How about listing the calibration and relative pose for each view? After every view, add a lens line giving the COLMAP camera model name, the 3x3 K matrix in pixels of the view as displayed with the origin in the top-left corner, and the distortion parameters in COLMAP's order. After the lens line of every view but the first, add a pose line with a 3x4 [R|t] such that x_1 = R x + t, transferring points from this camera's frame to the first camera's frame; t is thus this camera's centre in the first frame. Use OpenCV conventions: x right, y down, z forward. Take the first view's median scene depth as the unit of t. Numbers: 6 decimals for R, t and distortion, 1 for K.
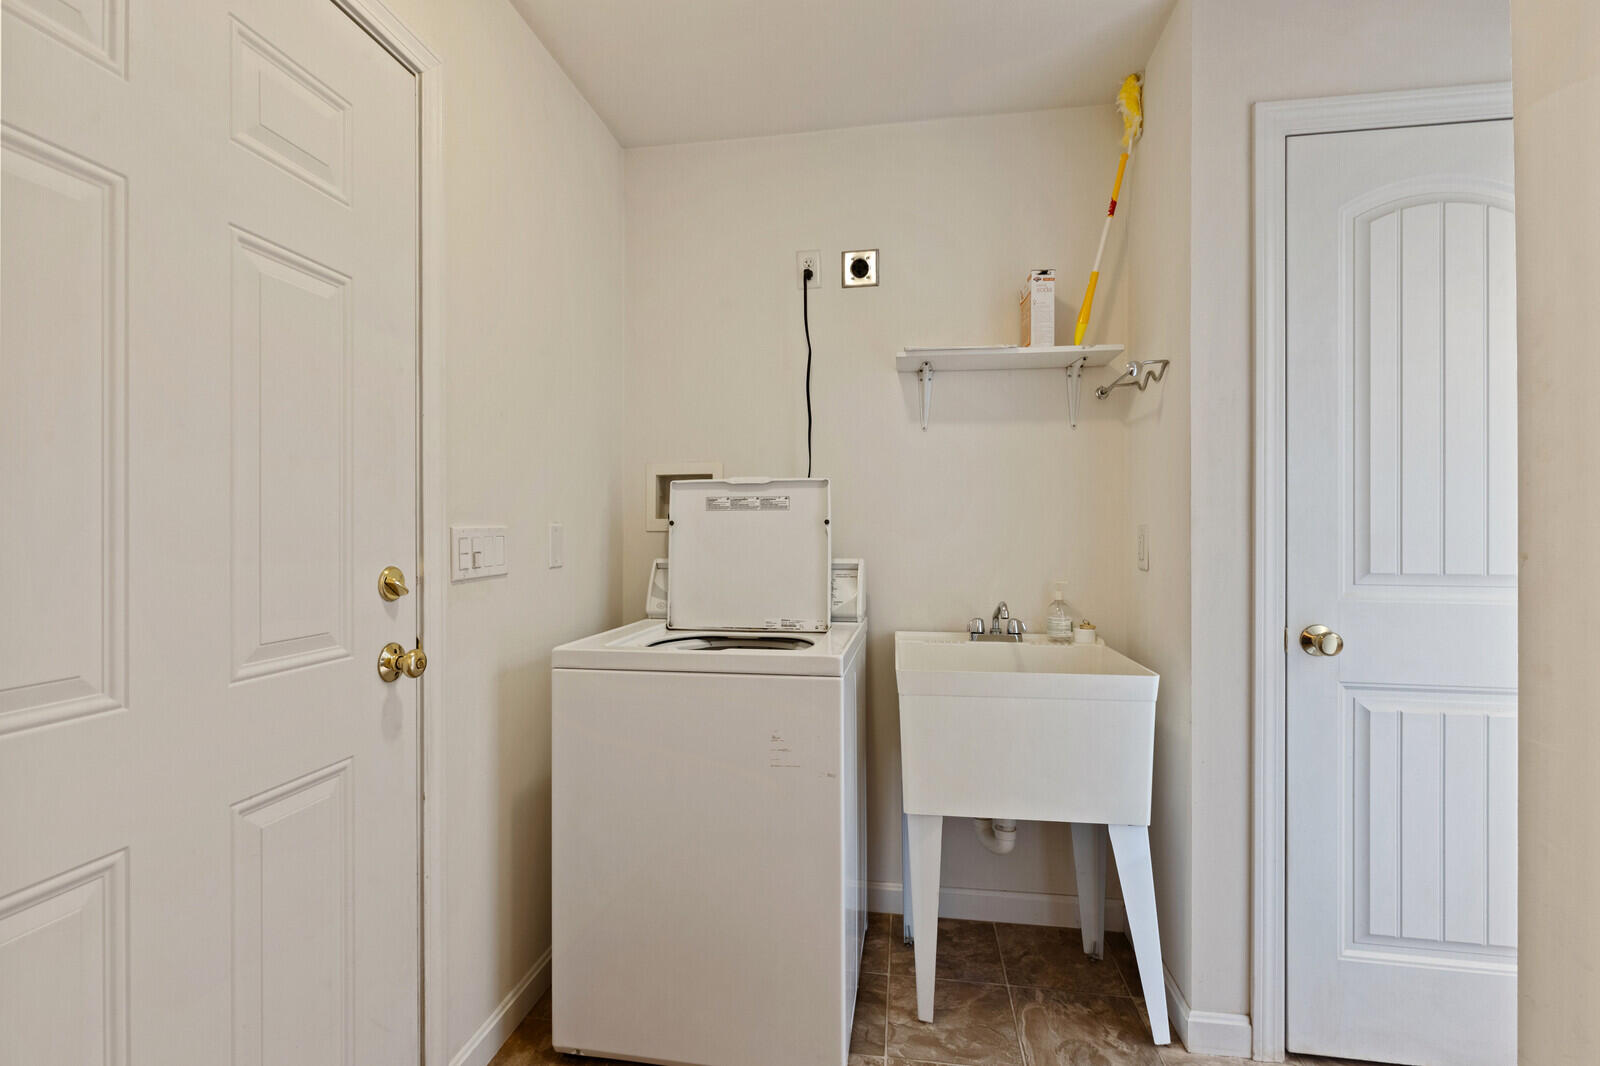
lens RADIAL K [[738.1, 0, 797.9], [0, 738.1, 517.4], [0, 0, 1]] dist [0.000927, -0.000627]
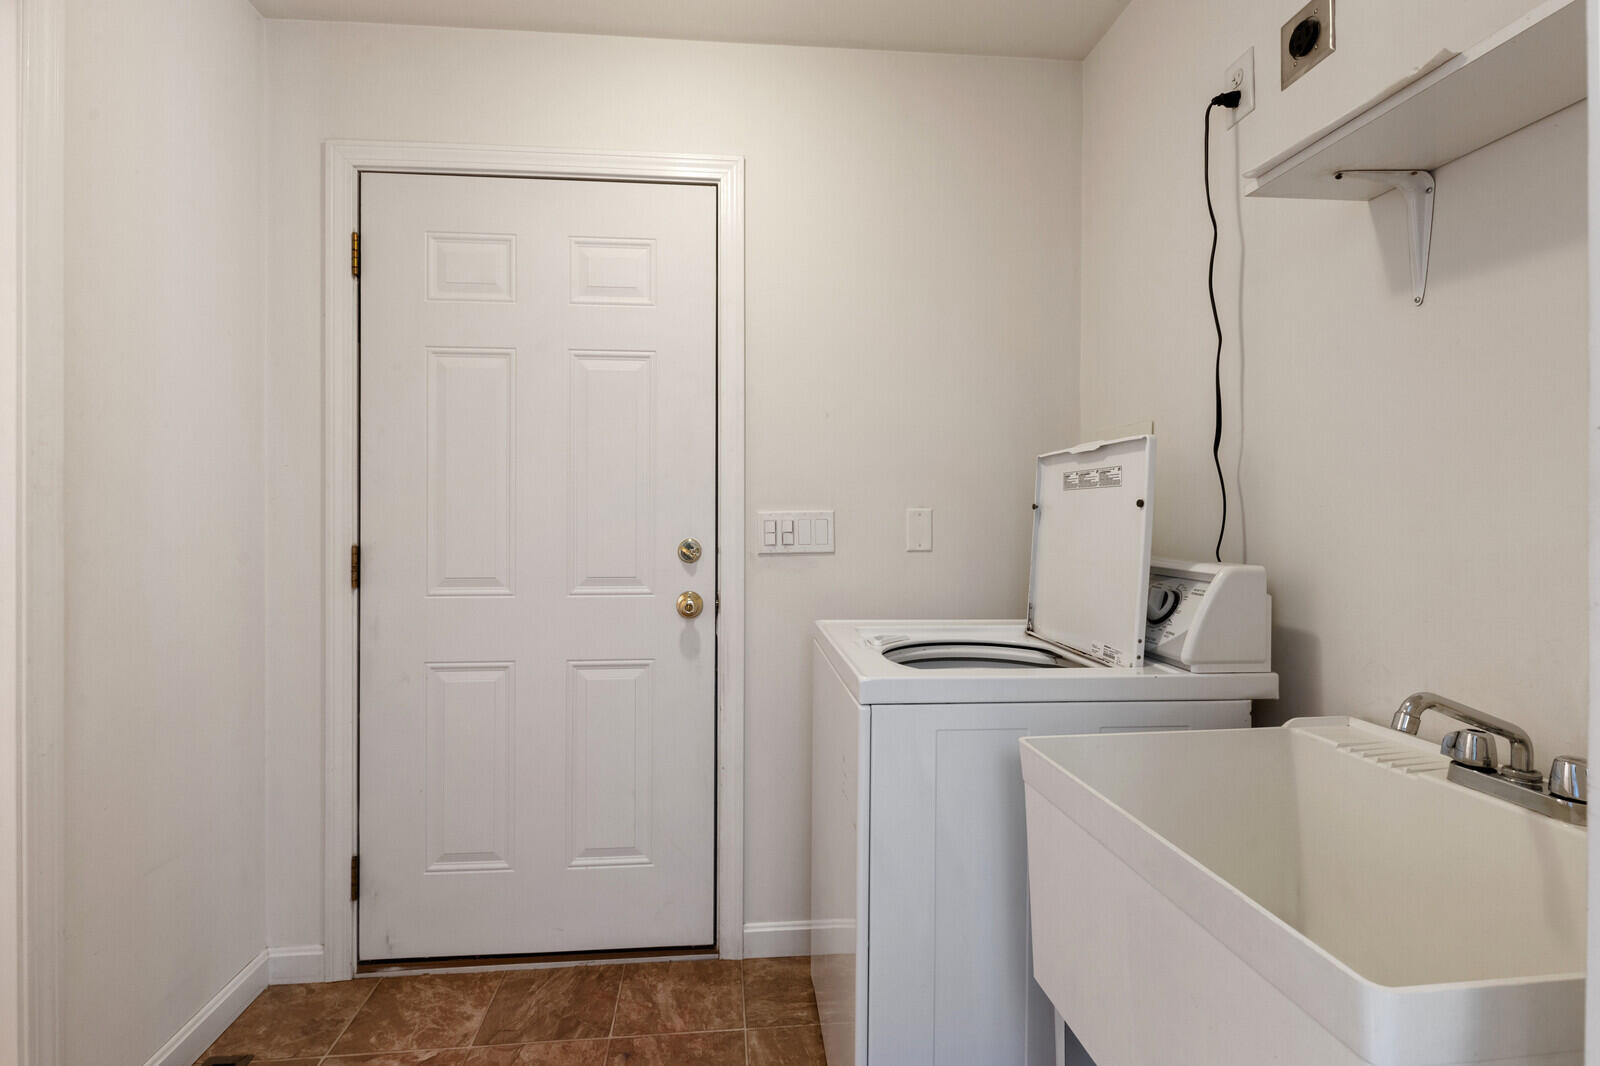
lens RADIAL K [[721.0, 0, 802.4], [0, 721.0, 505.6], [0, 0, 1]] dist [0.000765, -0.000034]
pose [[0.238553, -0.008296, -0.971094, 0.827679], [0.013757, 0.999892, -0.005163, 0.010495], [0.971032, -0.012127, 0.238641, 0.822022]]
